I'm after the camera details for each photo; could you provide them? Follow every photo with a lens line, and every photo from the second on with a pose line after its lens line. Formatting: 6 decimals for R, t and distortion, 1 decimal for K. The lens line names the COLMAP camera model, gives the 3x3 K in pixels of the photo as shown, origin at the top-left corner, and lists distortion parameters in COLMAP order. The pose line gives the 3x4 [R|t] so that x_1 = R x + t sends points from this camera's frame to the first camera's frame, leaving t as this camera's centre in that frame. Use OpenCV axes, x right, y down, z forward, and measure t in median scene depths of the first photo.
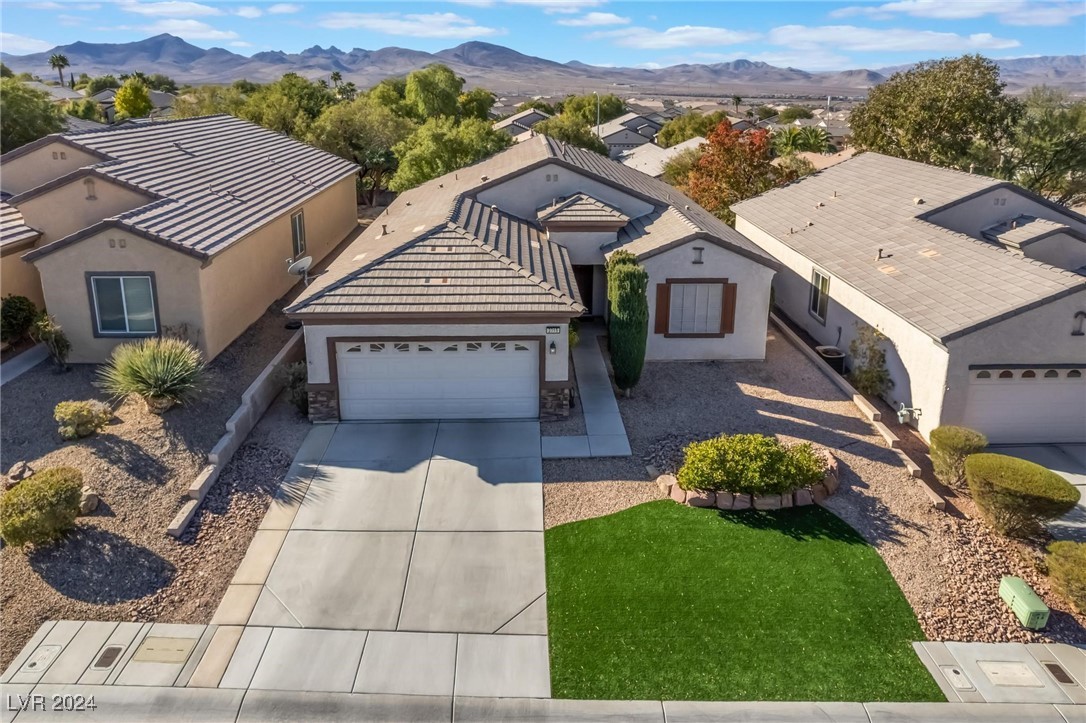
lens RADIAL K [[699.6, 0, 534.7], [0, 699.6, 361.0], [0, 0, 1]] dist [-0.041597, 0.001618]
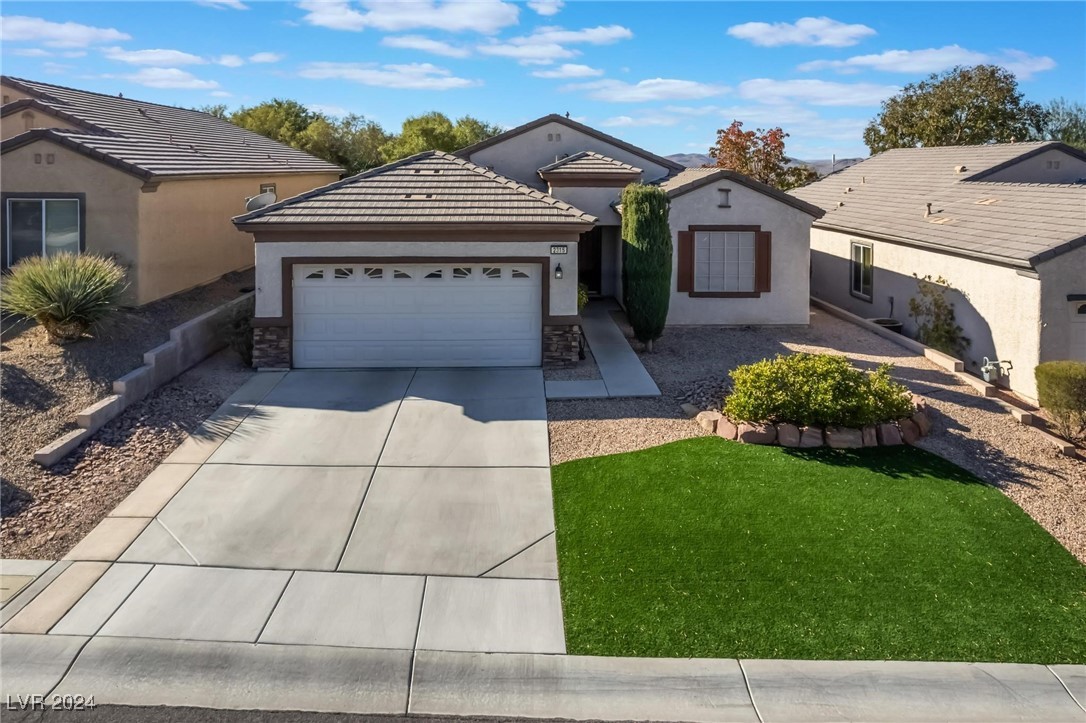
lens RADIAL K [[742.1, 0, 538.7], [0, 742.1, 279.2], [0, 0, 1]] dist [-0.049223, 0.025473]
pose [[0.999947, 0.002025, 0.010138, -0.006380], [0.000371, 0.972975, -0.230909, 0.199488], [-0.010332, 0.230900, 0.972923, 0.167886]]
